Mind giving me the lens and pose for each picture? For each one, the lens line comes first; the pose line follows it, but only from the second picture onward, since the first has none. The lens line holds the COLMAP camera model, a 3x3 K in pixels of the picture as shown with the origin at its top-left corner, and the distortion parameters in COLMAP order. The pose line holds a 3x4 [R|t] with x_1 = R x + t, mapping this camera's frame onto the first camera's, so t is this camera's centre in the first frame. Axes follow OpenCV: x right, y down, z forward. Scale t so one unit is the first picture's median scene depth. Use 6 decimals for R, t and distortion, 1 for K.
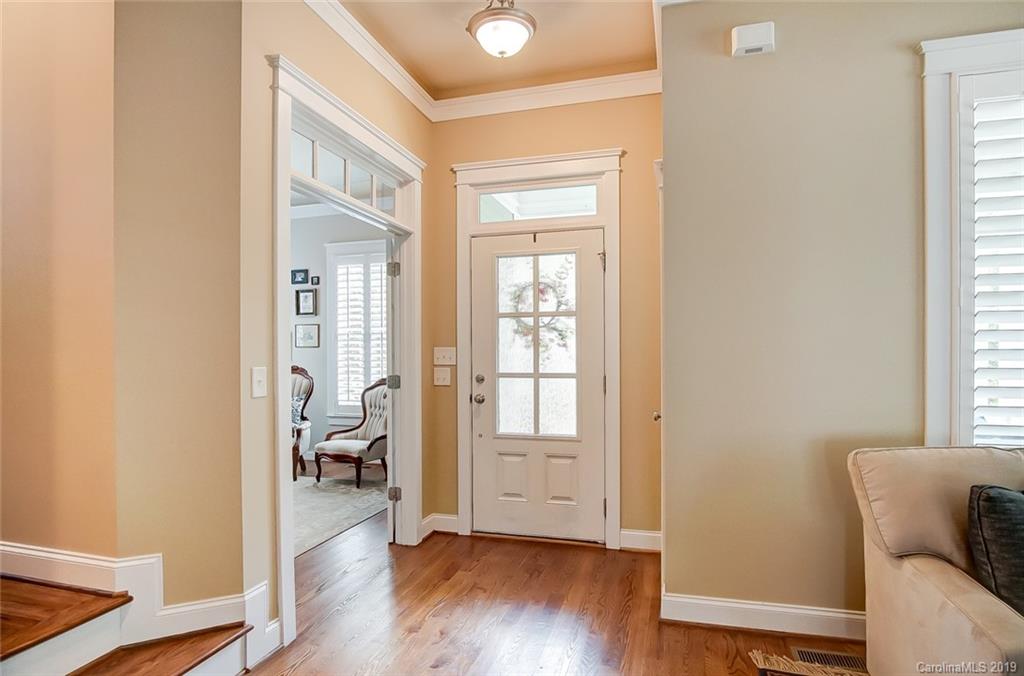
lens RADIAL K [[557.6, 0, 507.6], [0, 557.6, 356.3], [0, 0, 1]] dist [-0.031065, -0.000344]
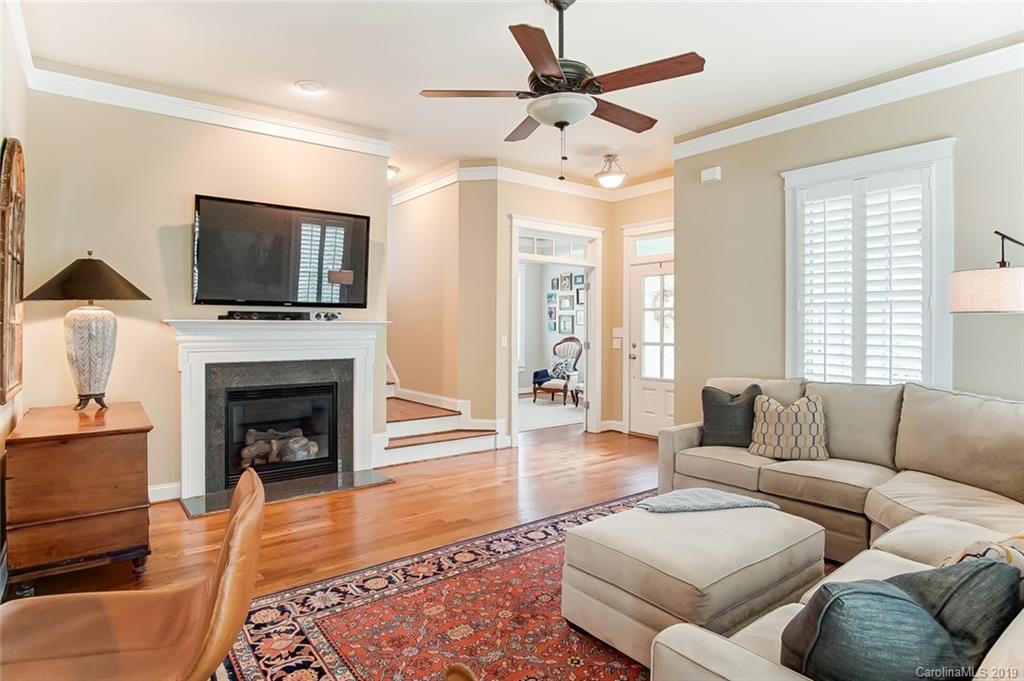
lens RADIAL K [[564.2, 0, 510.7], [0, 564.2, 327.9], [0, 0, 1]] dist [-0.022705, 0.000225]
pose [[0.812738, 0.009537, -0.582551, 0.665992], [-0.011018, 0.999939, 0.000998, -0.012730], [0.582524, 0.005607, 0.812794, -0.677386]]
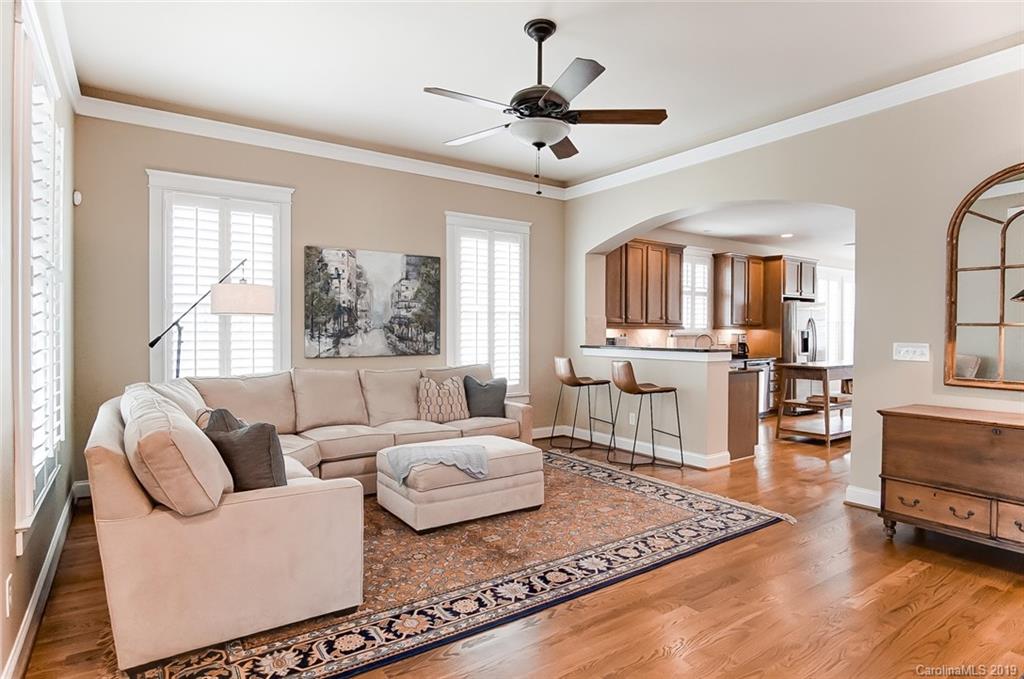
lens RADIAL K [[561.1, 0, 509.0], [0, 561.1, 334.6], [0, 0, 1]] dist [-0.031412, -0.000571]
pose [[-0.781212, -0.002883, 0.624259, -0.242607], [0.001766, 0.999975, 0.006829, -0.004512], [-0.624263, 0.006437, -0.781187, 0.710584]]
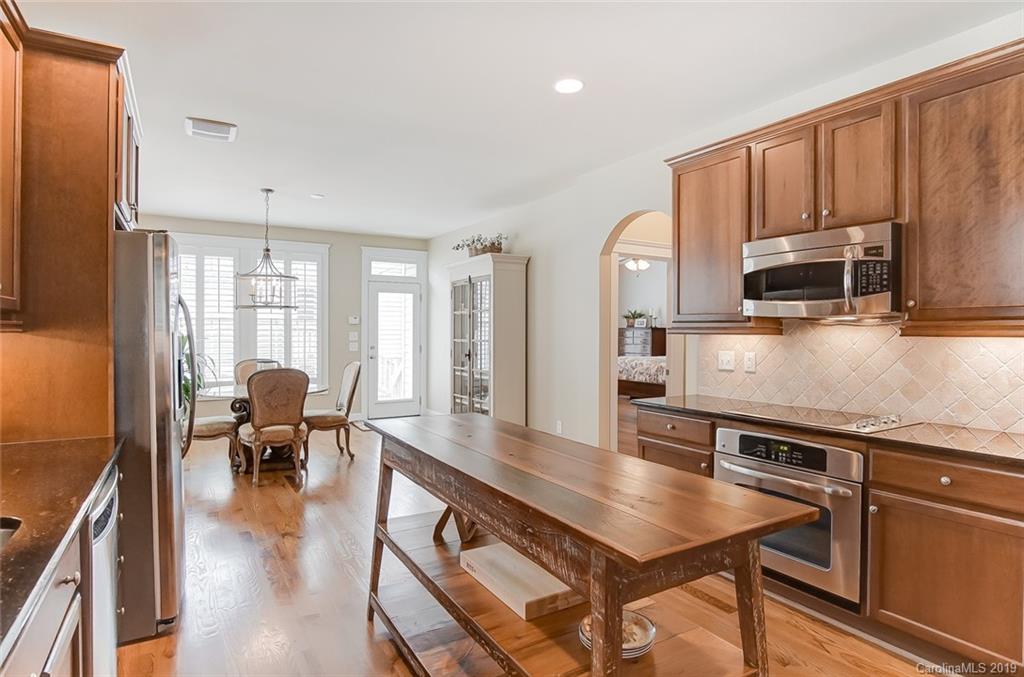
lens RADIAL K [[549.2, 0, 507.1], [0, 549.2, 342.9], [0, 0, 1]] dist [-0.032320, 0.000334]
pose [[-0.678928, 0.015355, -0.734045, 0.435164], [-0.006813, 0.999606, 0.027211, -0.015018], [0.734173, 0.023476, -0.678556, -1.004399]]
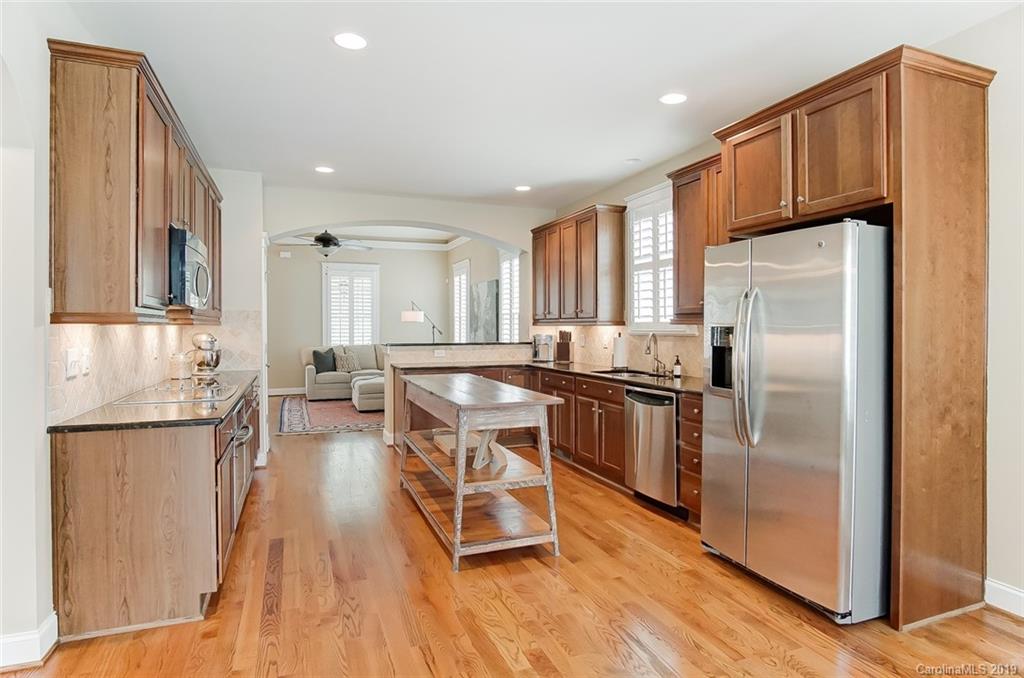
lens RADIAL K [[551.2, 0, 507.7], [0, 551.2, 328.3], [0, 0, 1]] dist [-0.030962, 0.001011]
pose [[0.793370, -0.000652, 0.608740, -0.487952], [0.002099, 0.999996, -0.001665, -0.000077], [-0.608736, 0.002599, 0.793368, -2.172377]]
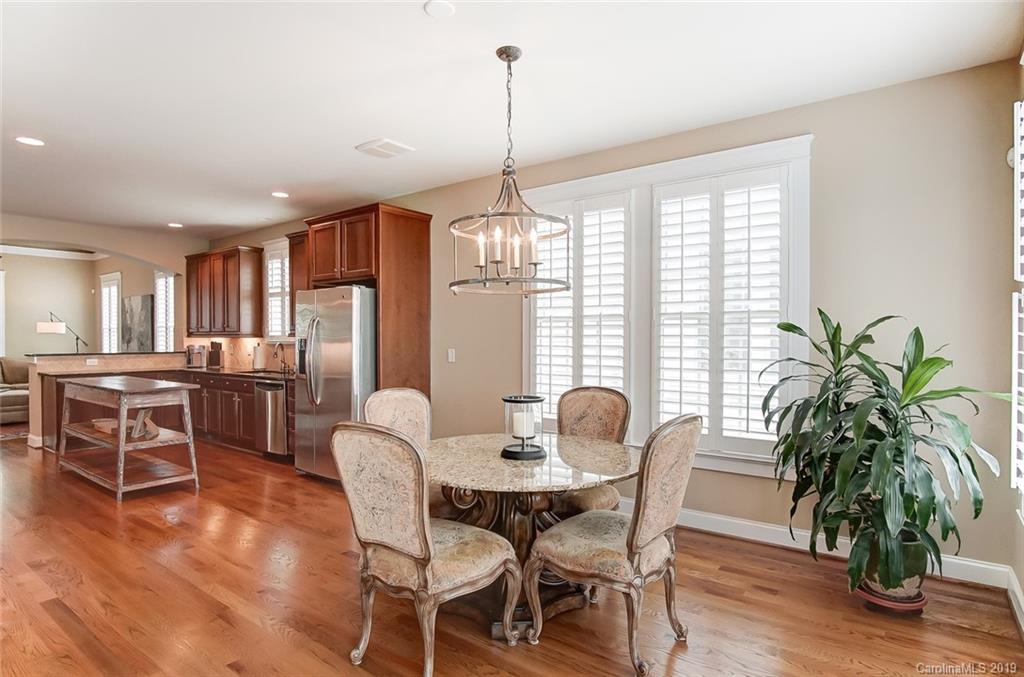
lens RADIAL K [[549.2, 0, 507.1], [0, 549.2, 342.9], [0, 0, 1]] dist [-0.032320, 0.000334]
pose [[0.351107, -0.009531, 0.936287, -0.841021], [0.005289, 0.999952, 0.008196, -0.000912], [-0.936321, 0.002075, 0.351140, -2.666593]]
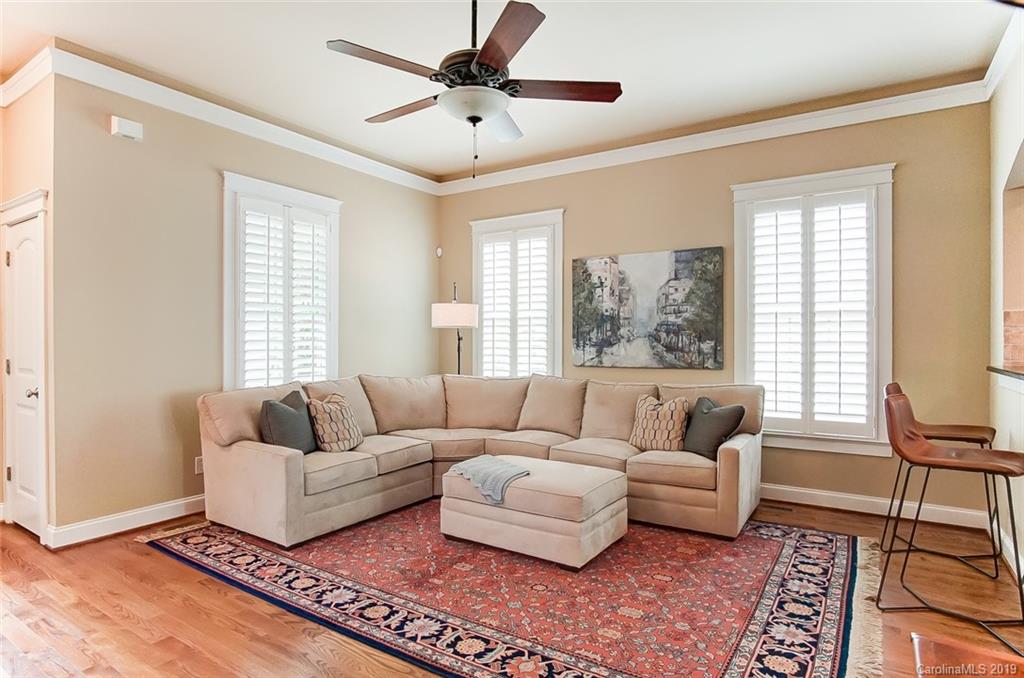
lens RADIAL K [[560.7, 0, 500.0], [0, 560.7, 340.9], [0, 0, 1]] dist [-0.029850, 0.000753]
pose [[0.298441, -0.000999, 0.954428, -0.426898], [0.003425, 0.999994, -0.000024, -0.003593], [-0.954422, 0.003277, 0.298443, -0.254042]]
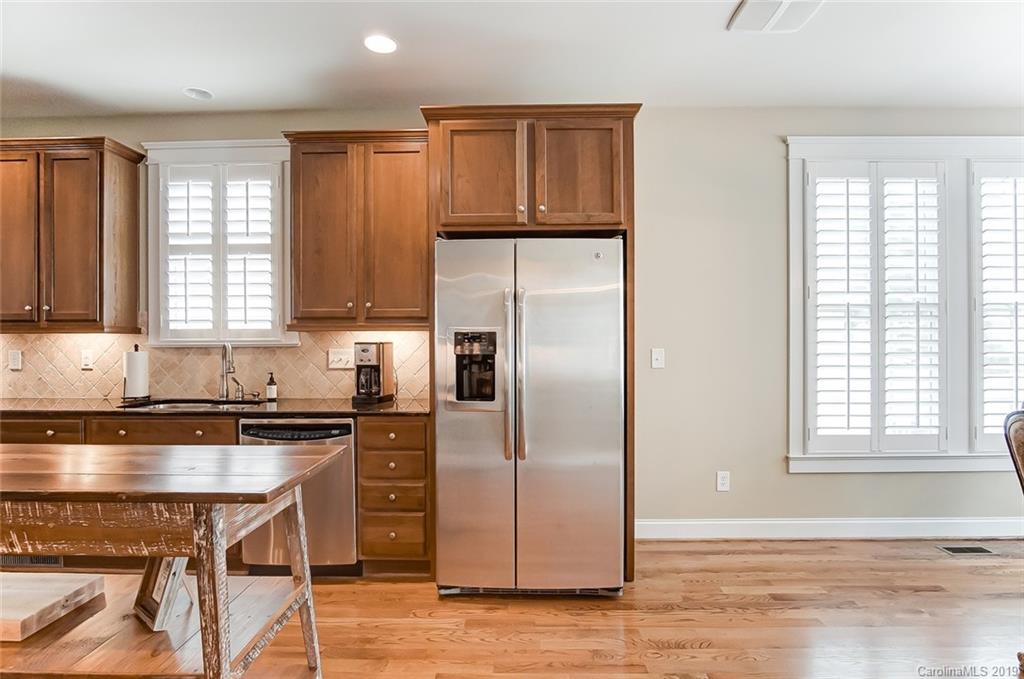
lens RADIAL K [[553.8, 0, 512.0], [0, 553.8, 339.5], [0, 0, 1]] dist [-0.027508, 0.000538]
pose [[-0.265785, 0.001178, 0.964032, -0.456265], [0.010406, 0.999944, 0.001647, 0.005501], [-0.963976, 0.010470, -0.265782, -1.608552]]
